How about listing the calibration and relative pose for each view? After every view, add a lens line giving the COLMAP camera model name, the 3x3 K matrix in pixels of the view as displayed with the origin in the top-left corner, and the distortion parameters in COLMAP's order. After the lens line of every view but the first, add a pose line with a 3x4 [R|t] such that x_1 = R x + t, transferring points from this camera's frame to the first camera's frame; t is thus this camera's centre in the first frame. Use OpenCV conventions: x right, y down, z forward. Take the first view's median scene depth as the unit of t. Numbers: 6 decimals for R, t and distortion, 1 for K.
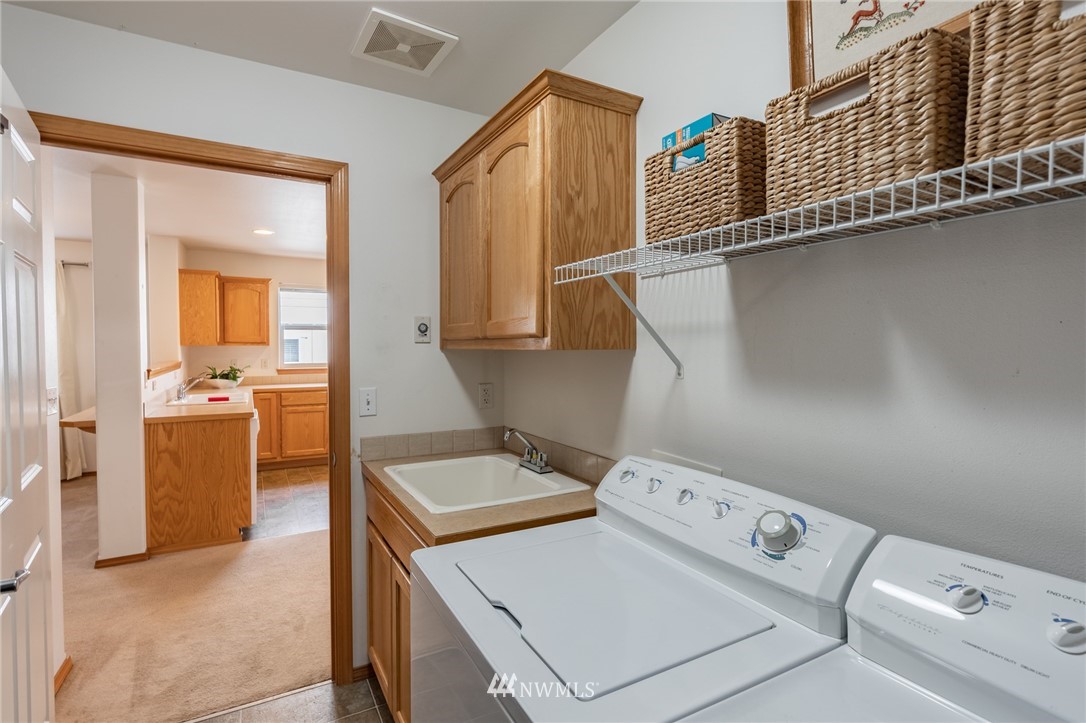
lens RADIAL K [[509.0, 0, 521.6], [0, 509.0, 353.1], [0, 0, 1]] dist [0.000448, 0.000424]
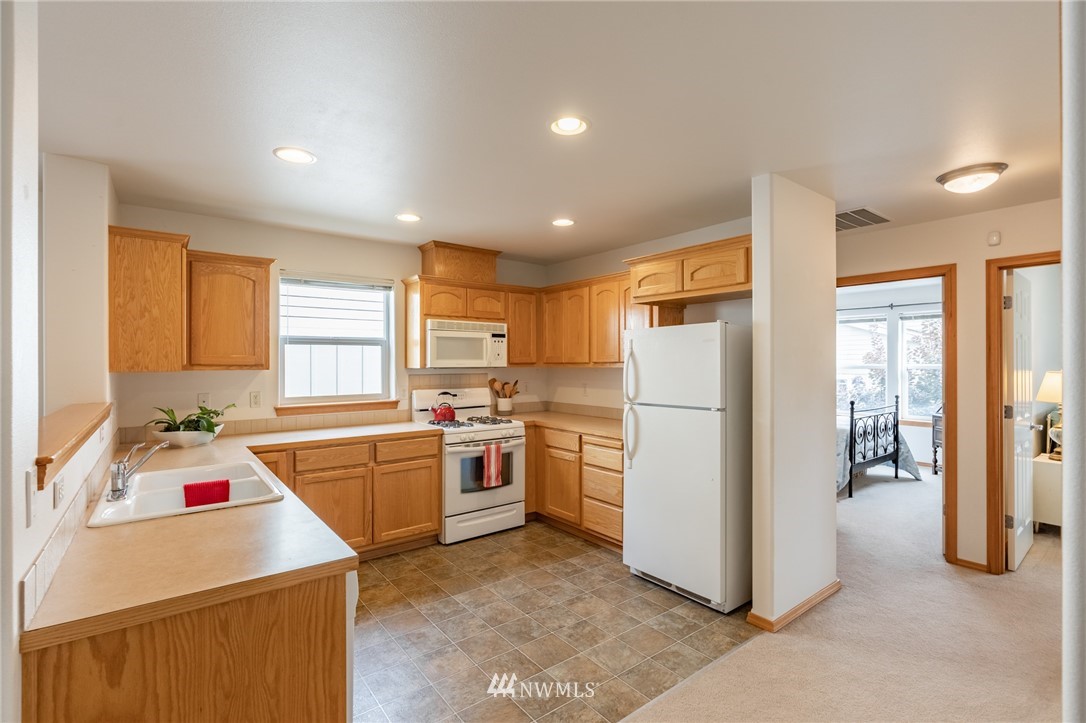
lens RADIAL K [[495.8, 0, 540.1], [0, 495.8, 360.0], [0, 0, 1]] dist [-0.003793, 0.000084]
pose [[0.987075, -0.000733, 0.160259, -0.289781], [0.004349, 0.999744, -0.022217, -0.013077], [-0.160201, 0.022627, 0.986825, 0.393328]]
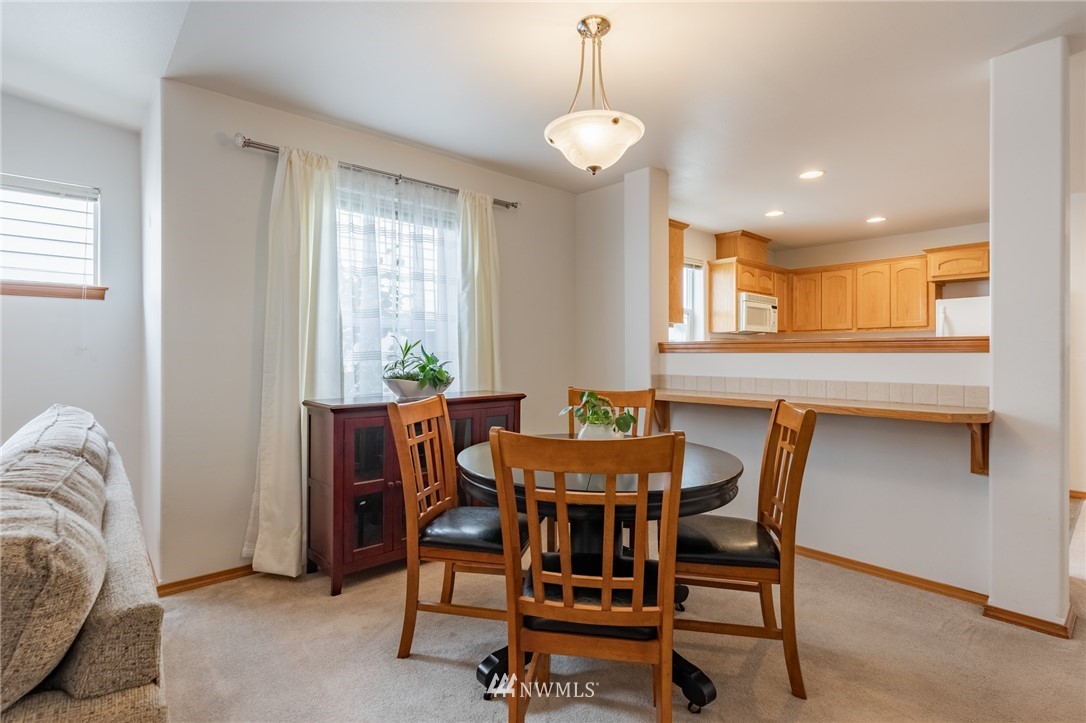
lens RADIAL K [[525.1, 0, 545.7], [0, 525.1, 354.0], [0, 0, 1]] dist [-0.001347, 0.000274]
pose [[0.971678, 0.001584, 0.236304, -0.927475], [0.002400, 0.999860, -0.016572, 0.040044], [-0.236297, 0.016669, 0.971538, 0.277066]]
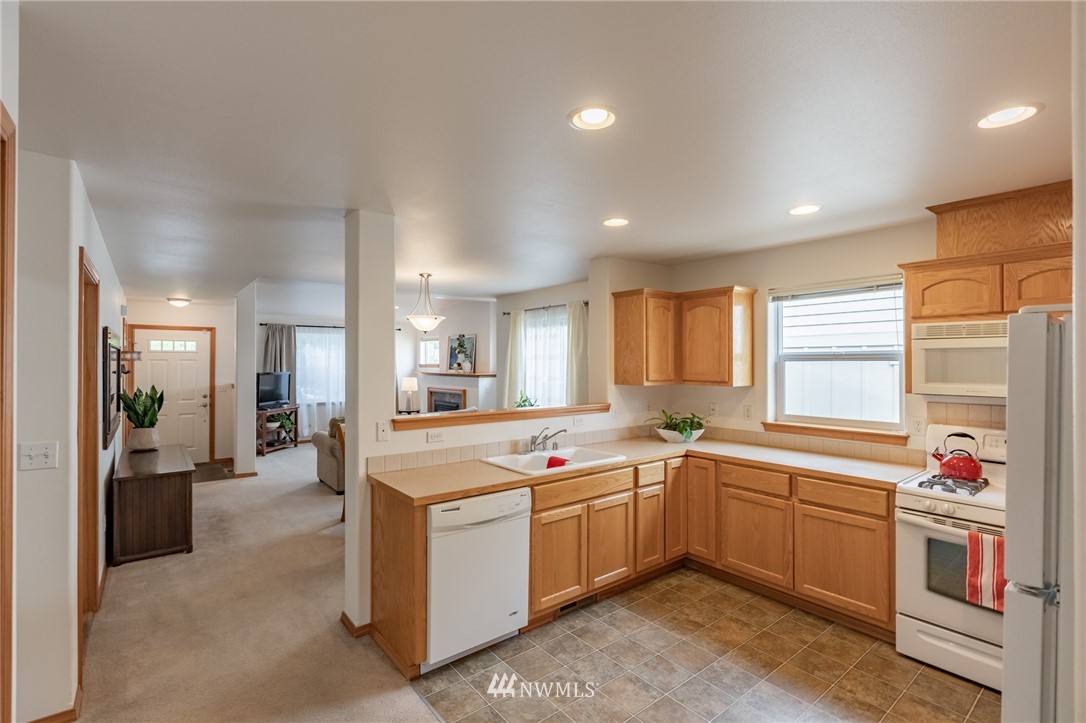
lens RADIAL K [[496.7, 0, 543.0], [0, 496.7, 361.5], [0, 0, 1]] dist [-0.001537, 0.000206]
pose [[0.181225, -0.001401, -0.983441, 0.101031], [-0.019330, 0.999801, -0.004987, -0.042206], [0.983252, 0.019913, 0.181162, 0.676607]]
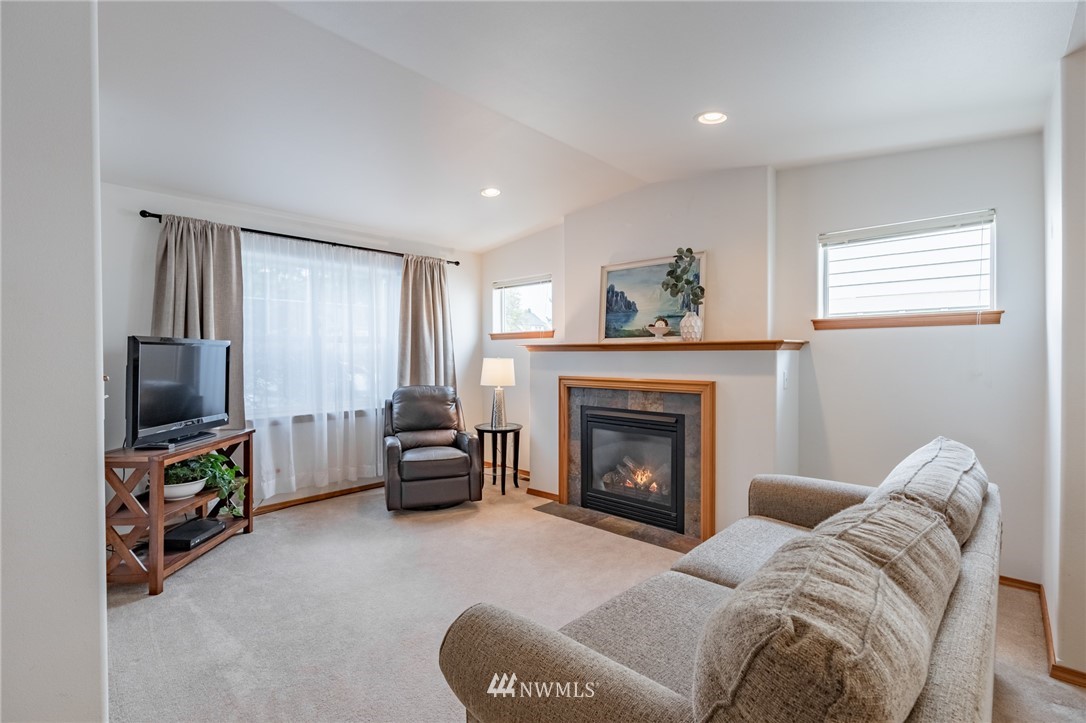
lens RADIAL K [[492.9, 0, 545.4], [0, 492.9, 361.1], [0, 0, 1]] dist [0.000312, 0.000314]
pose [[0.329233, 0.012202, -0.944170, -0.930542], [-0.016163, 0.999843, 0.007285, 0.014450], [0.944110, 0.012862, 0.329378, 0.327982]]
